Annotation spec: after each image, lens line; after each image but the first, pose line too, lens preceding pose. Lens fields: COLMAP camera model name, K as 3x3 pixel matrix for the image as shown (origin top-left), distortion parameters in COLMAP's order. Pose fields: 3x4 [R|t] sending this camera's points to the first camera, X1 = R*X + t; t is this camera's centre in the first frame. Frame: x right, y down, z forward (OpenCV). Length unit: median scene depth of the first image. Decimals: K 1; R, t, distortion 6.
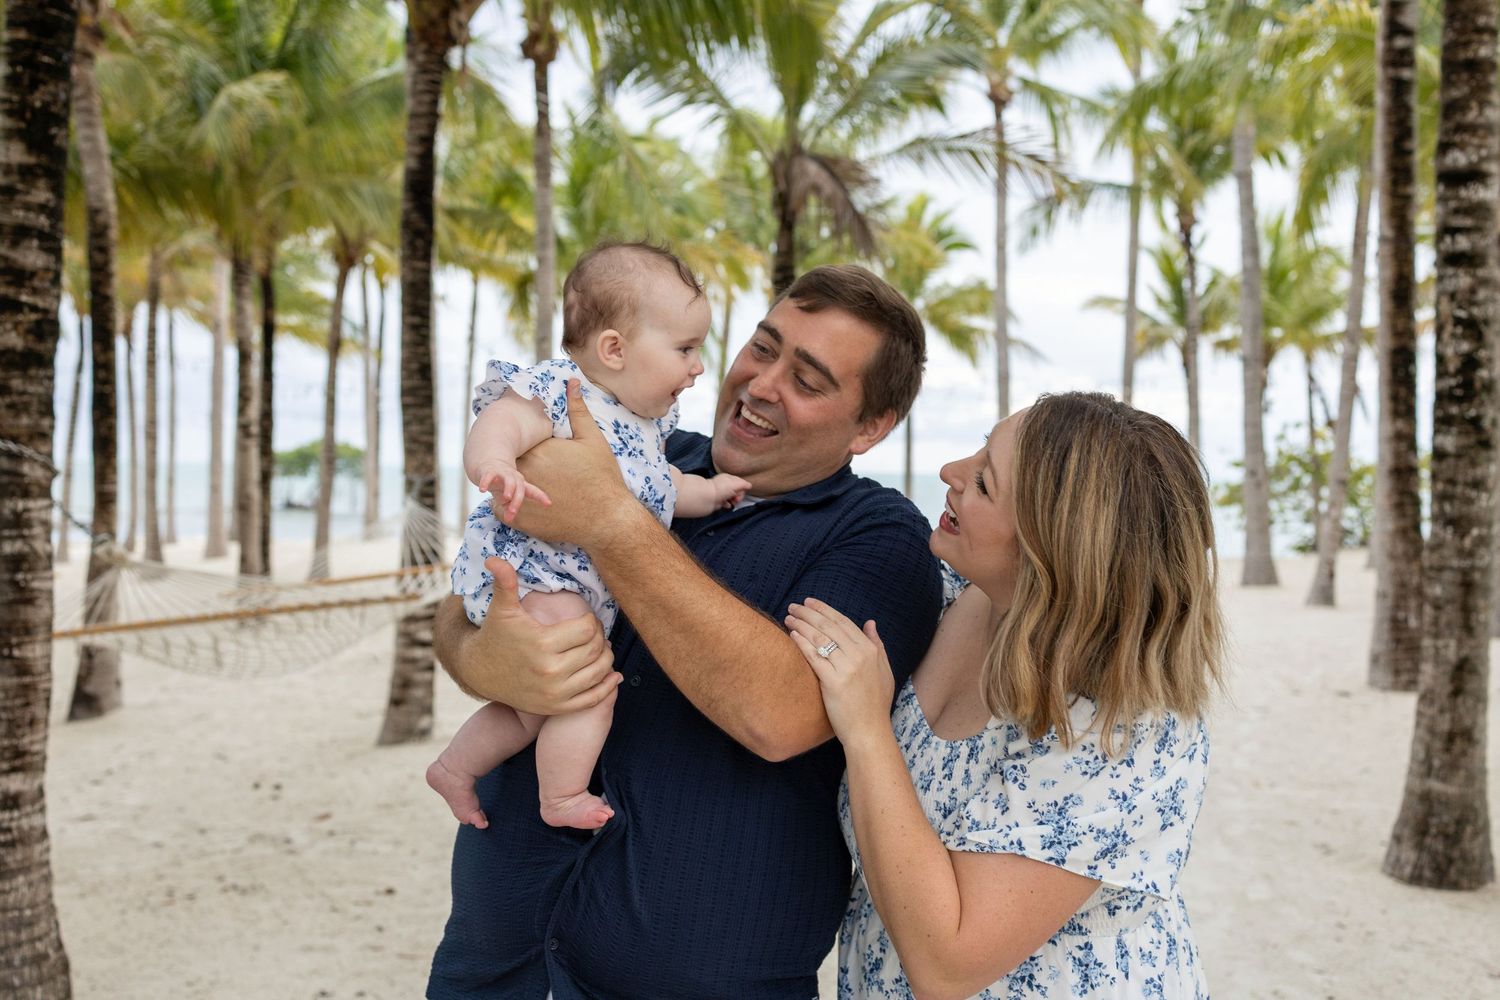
lens RADIAL K [[1560.5, 0, 717.5], [0, 1560.5, 502.5], [0, 0, 1]] dist [0.009049, 0.000000]
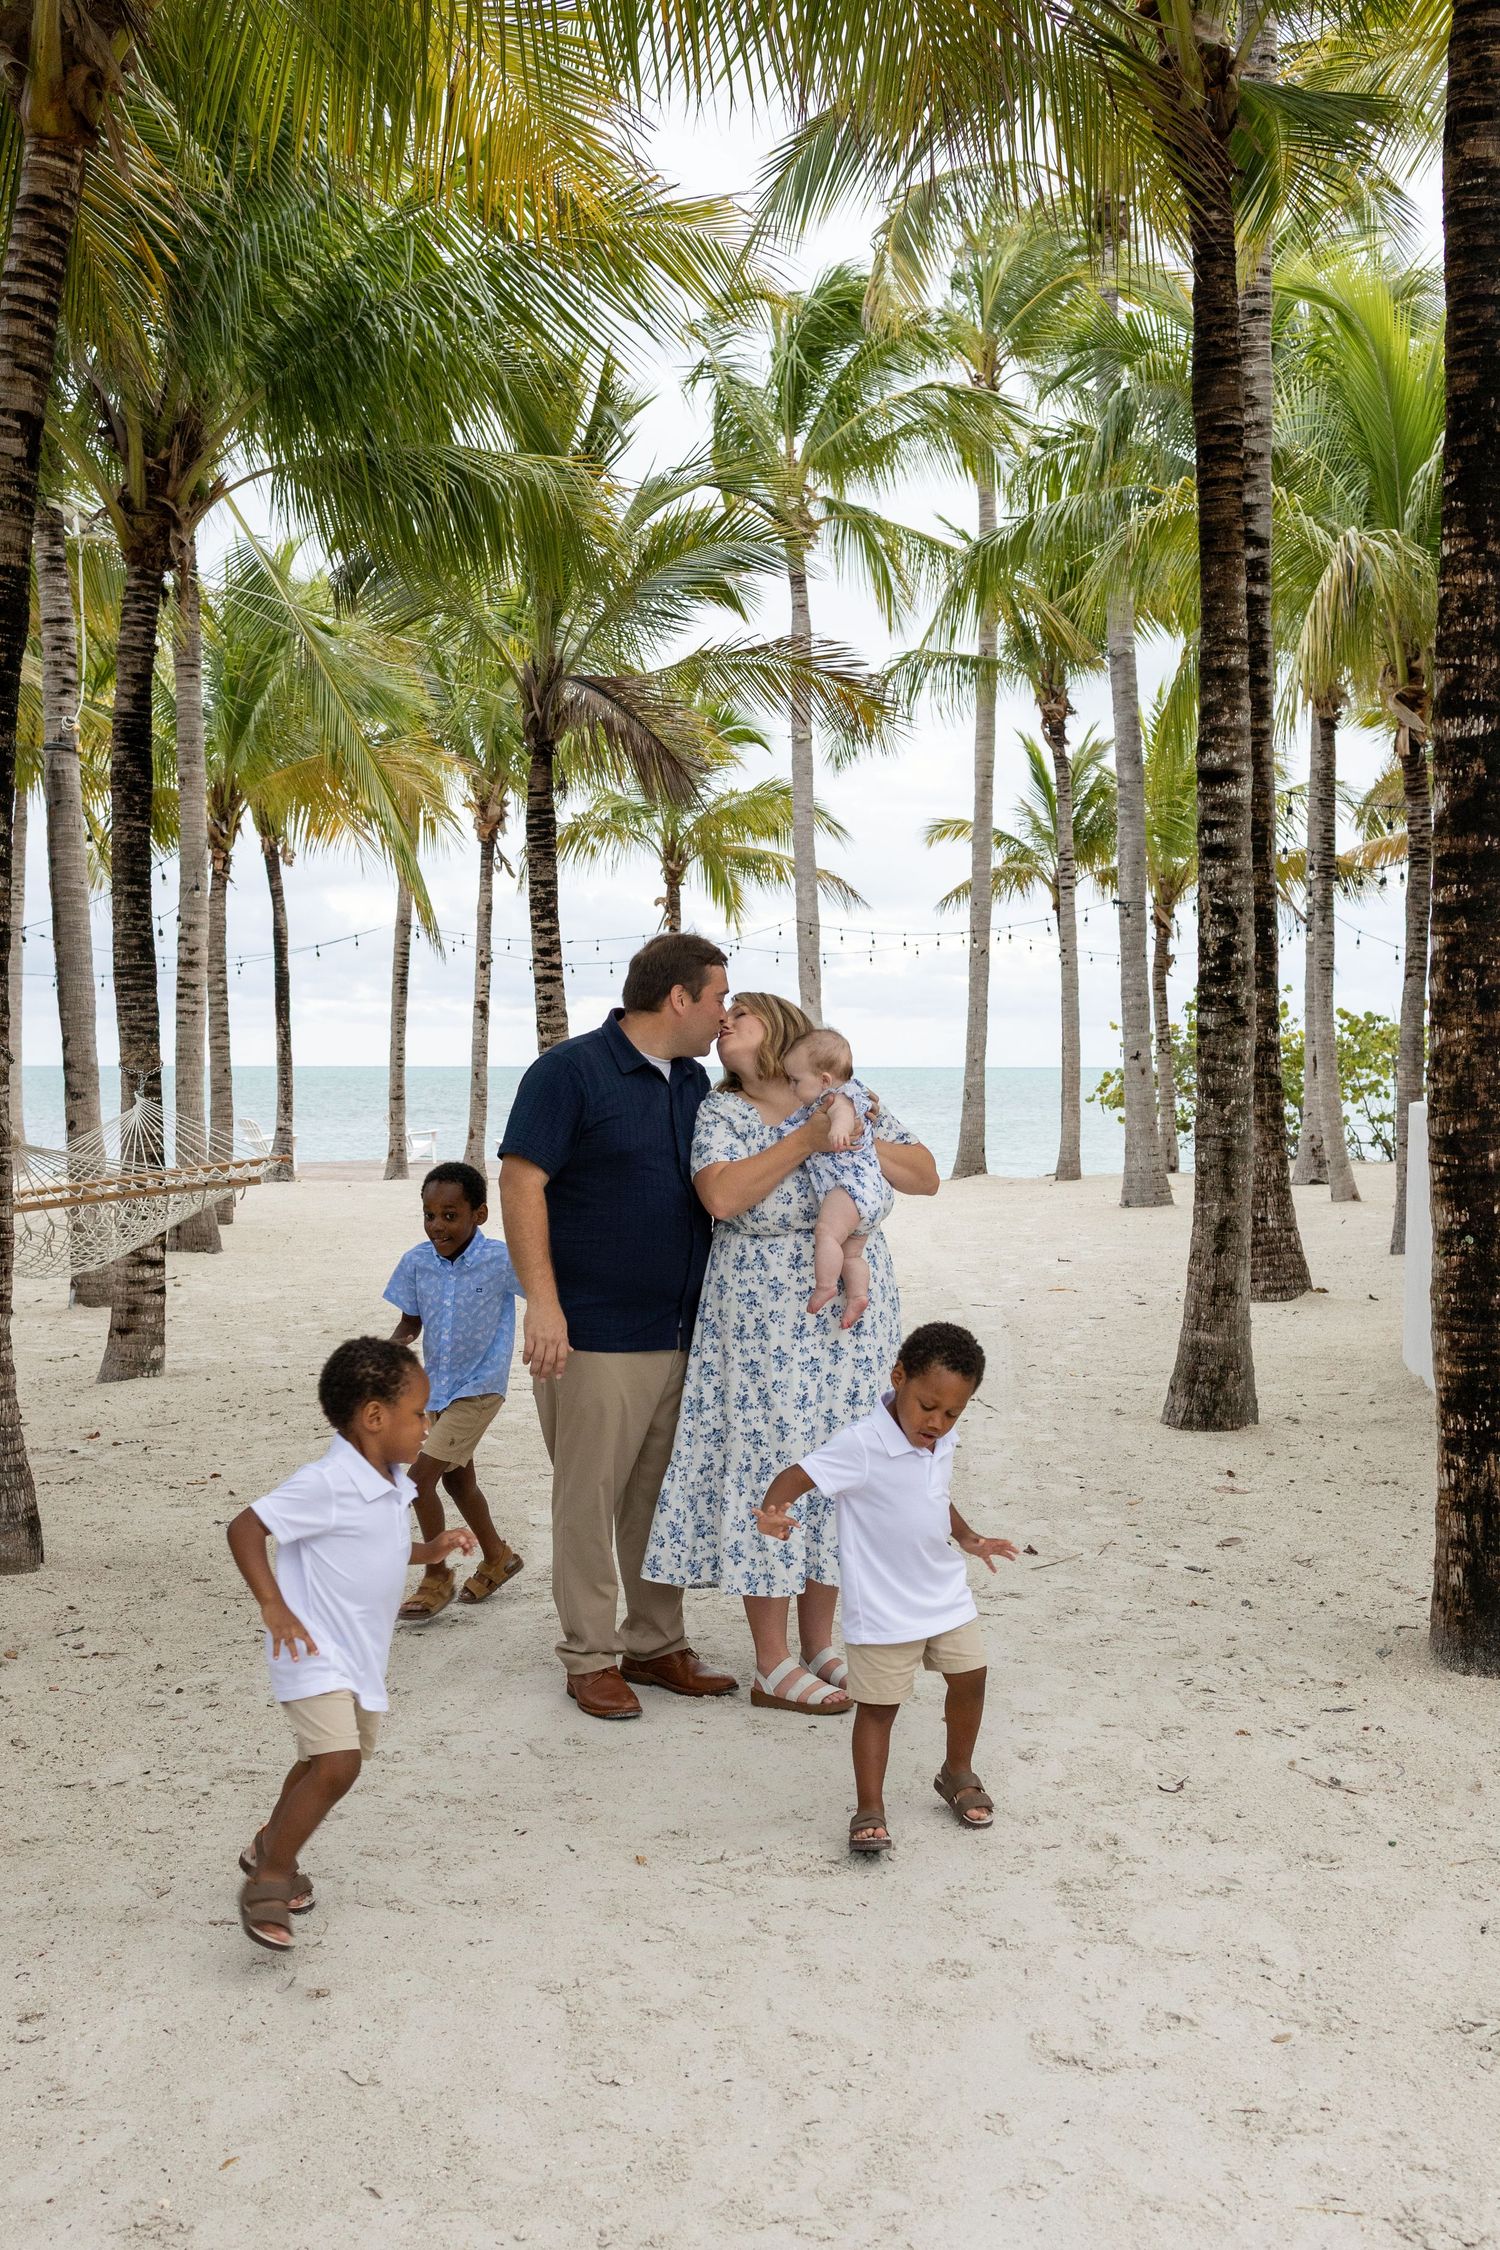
lens RADIAL K [[2340.8, 0, 750.1], [0, 2340.8, 1132.6], [0, 0, 1]] dist [0.009049, 0.000000]
pose [[0.987908, -0.018477, 0.153939, -0.041841], [0.017043, 0.999798, 0.010624, 0.007130], [-0.154105, -0.007872, 0.988023, -0.234832]]
